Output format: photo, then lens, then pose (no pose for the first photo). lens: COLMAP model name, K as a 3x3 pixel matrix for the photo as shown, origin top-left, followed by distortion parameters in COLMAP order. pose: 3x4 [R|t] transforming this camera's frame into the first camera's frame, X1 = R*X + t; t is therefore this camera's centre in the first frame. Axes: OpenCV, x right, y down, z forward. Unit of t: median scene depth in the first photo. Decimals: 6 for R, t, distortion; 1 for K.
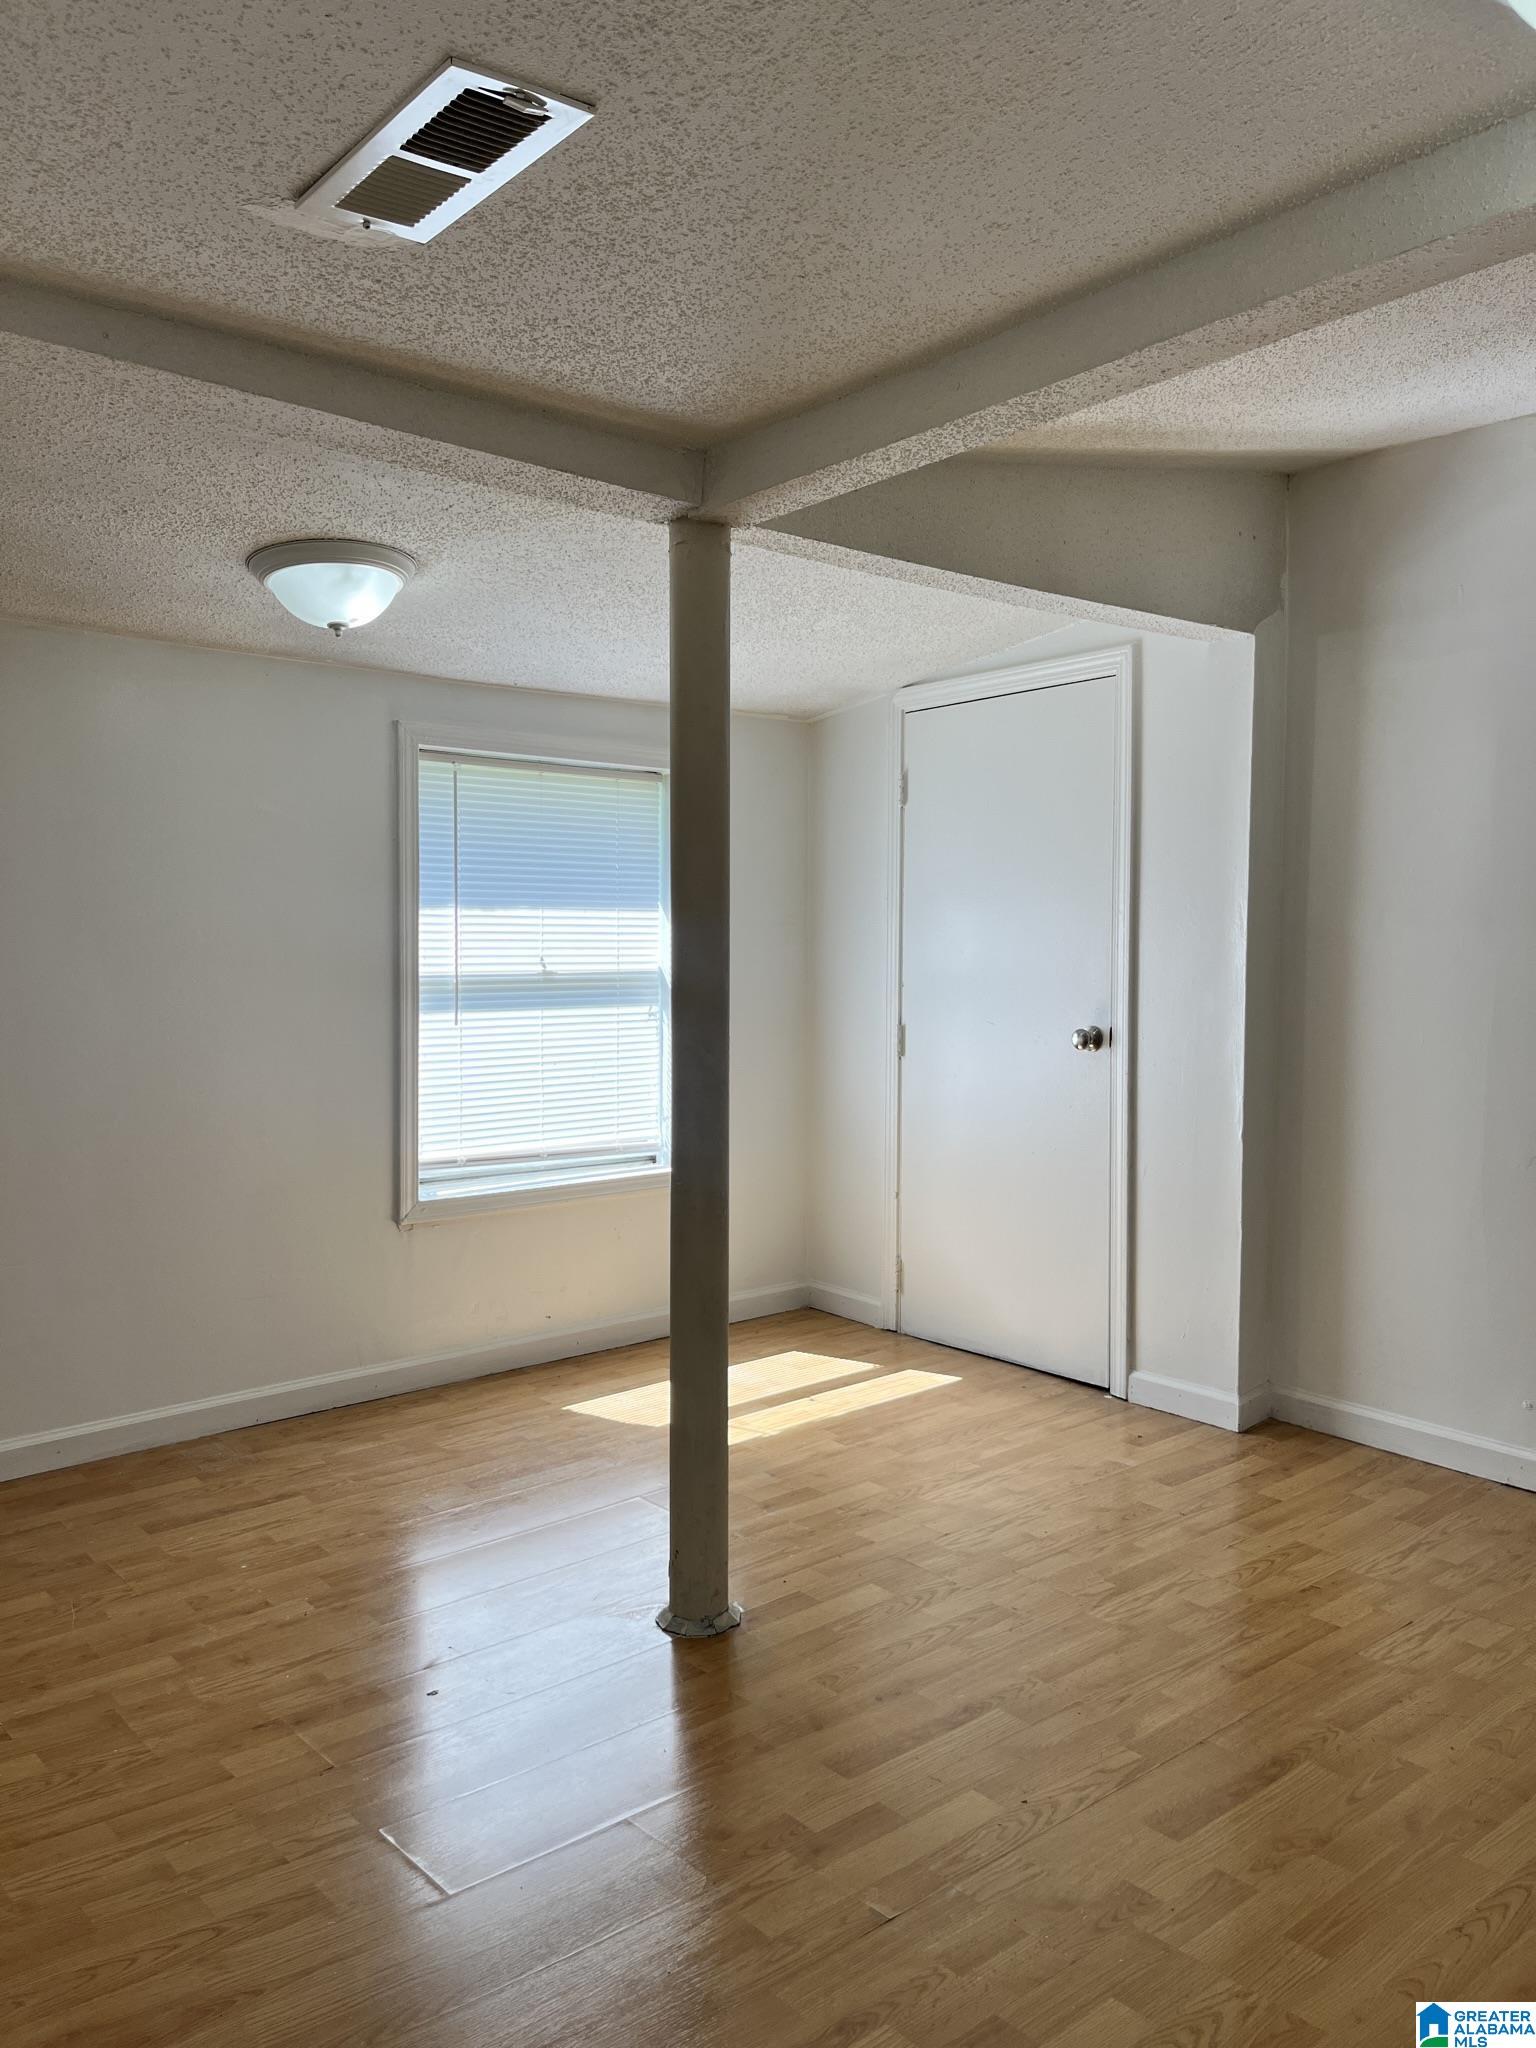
lens RADIAL K [[1566.1, 0, 765.6], [0, 1566.1, 1017.3], [0, 0, 1]] dist [-0.000661, -0.005678]
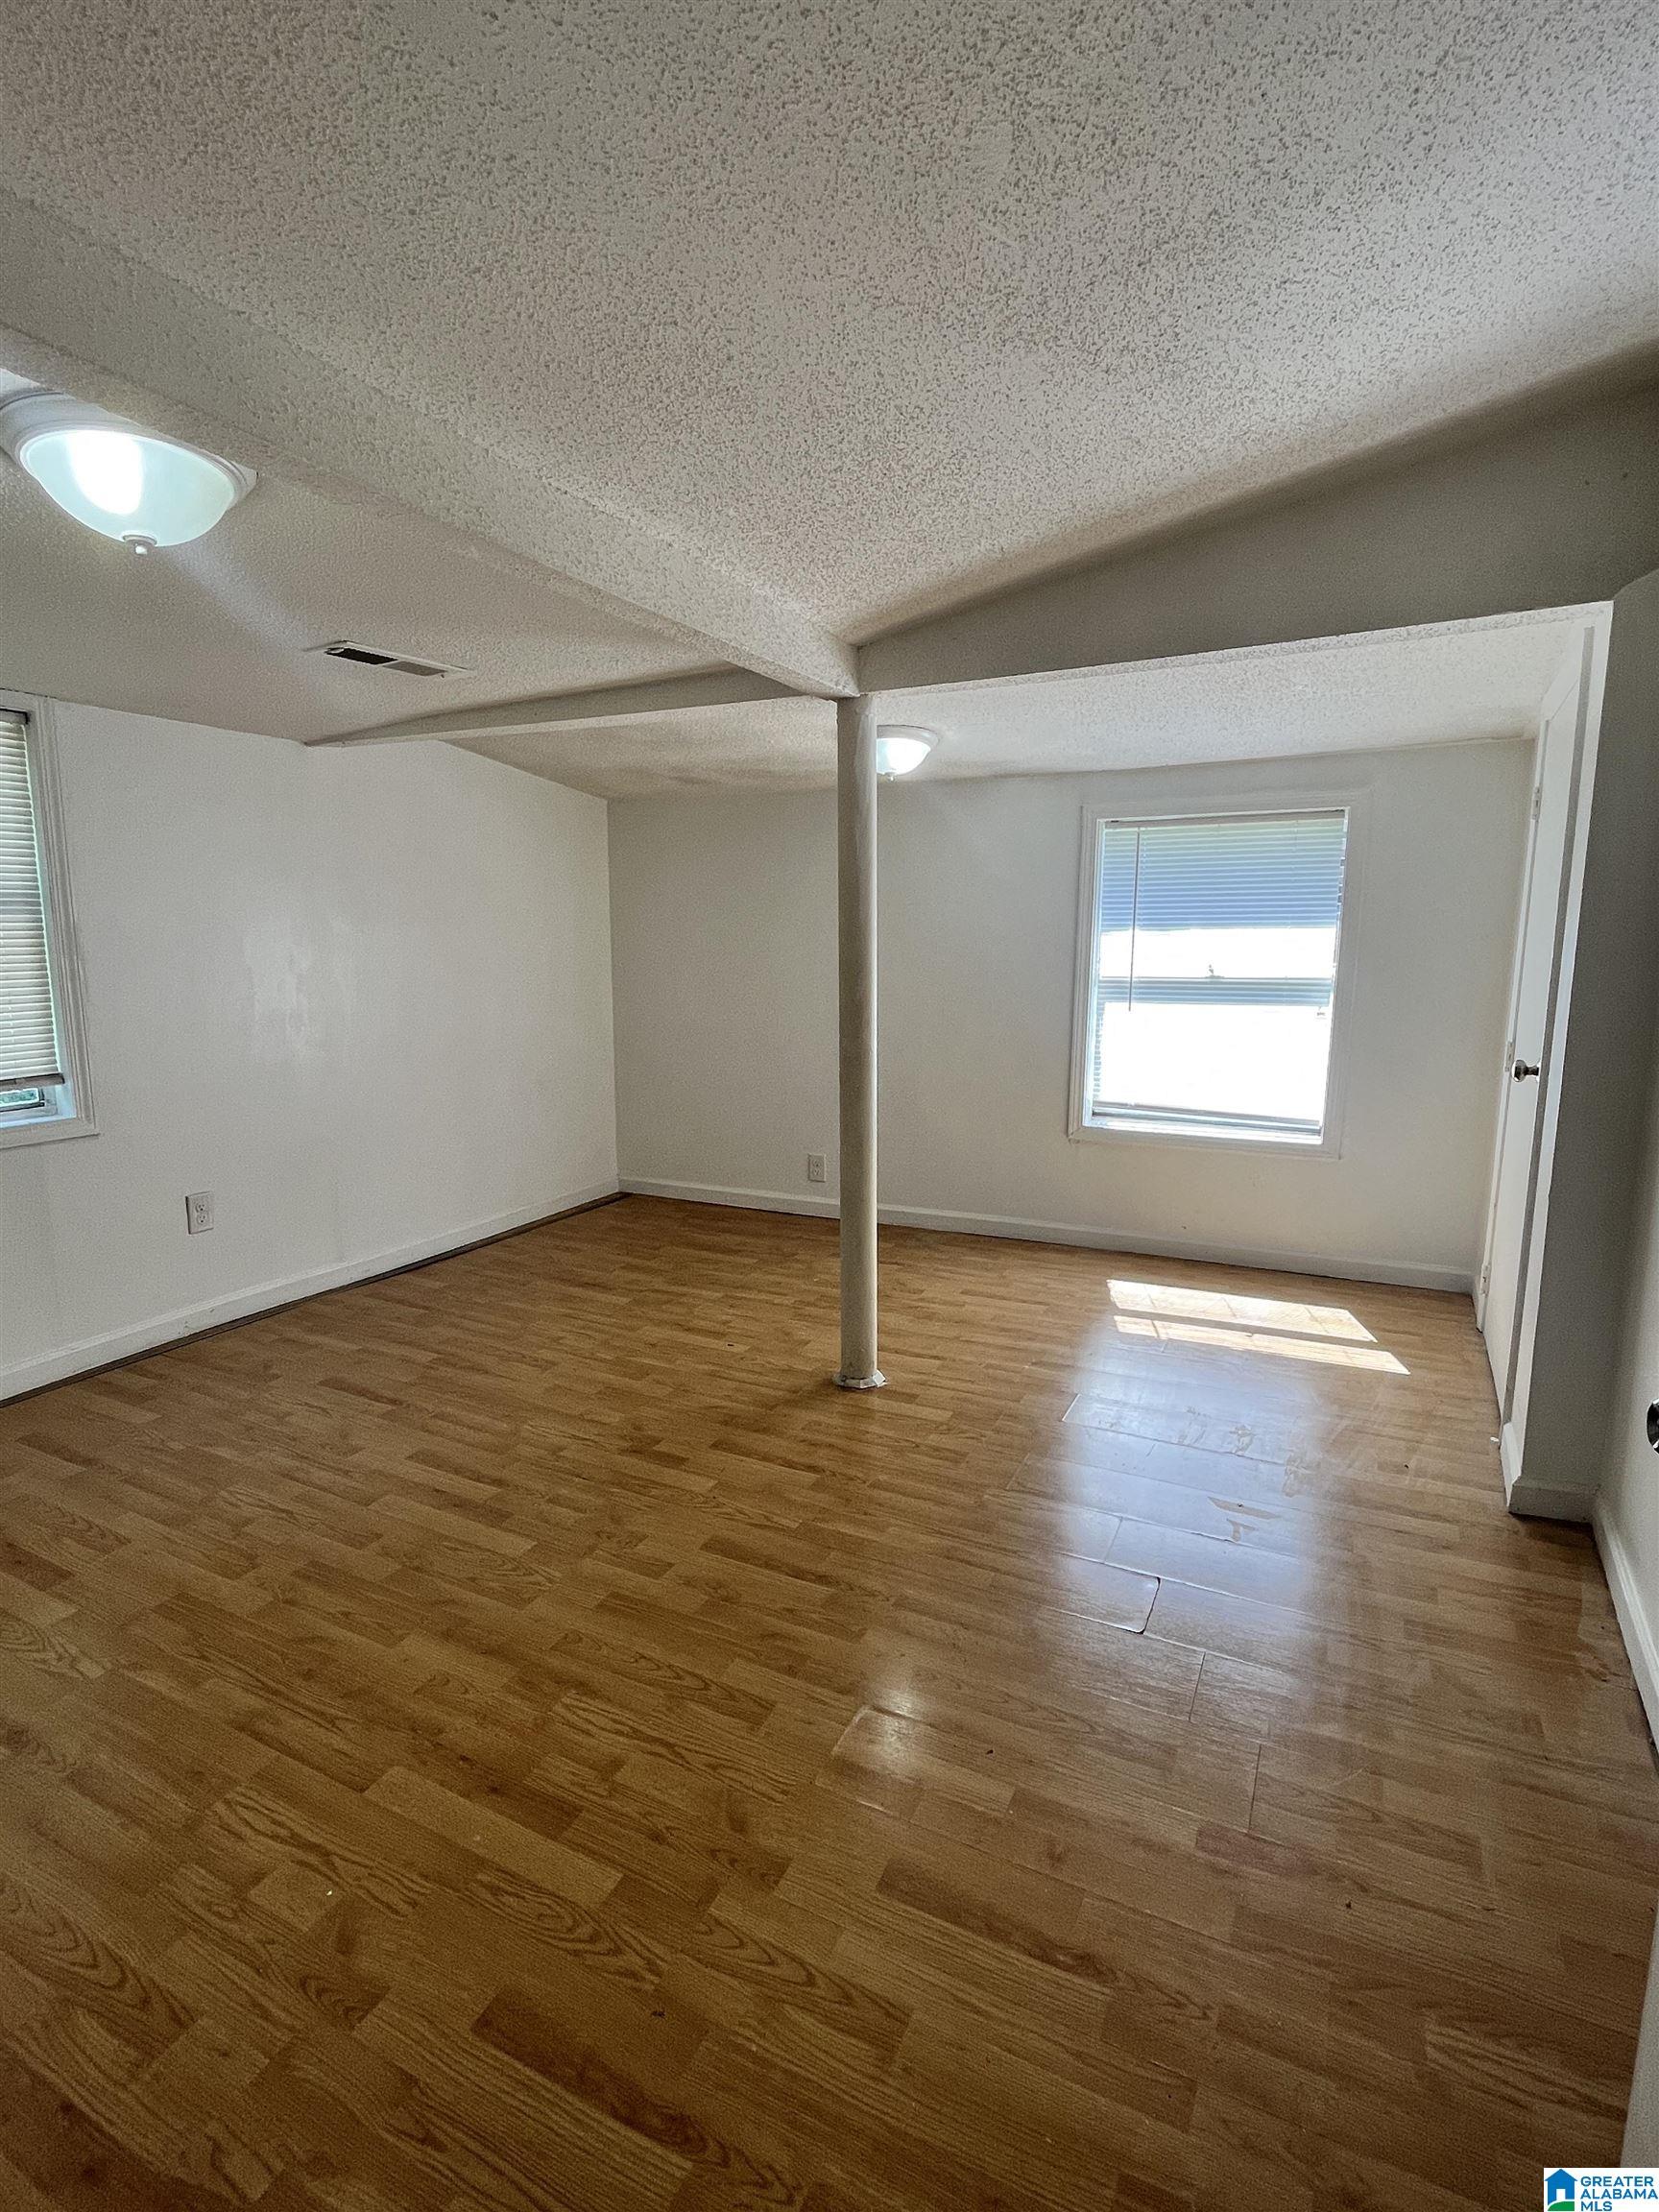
lens RADIAL K [[1094.5, 0, 830.0], [0, 1094.5, 1113.8], [0, 0, 1]] dist [0.001443, -0.000026]
pose [[0.382360, 0.150302, -0.911707, 0.663911], [-0.038779, 0.988423, 0.146686, -0.041064], [0.923199, -0.020732, 0.383762, 0.371402]]
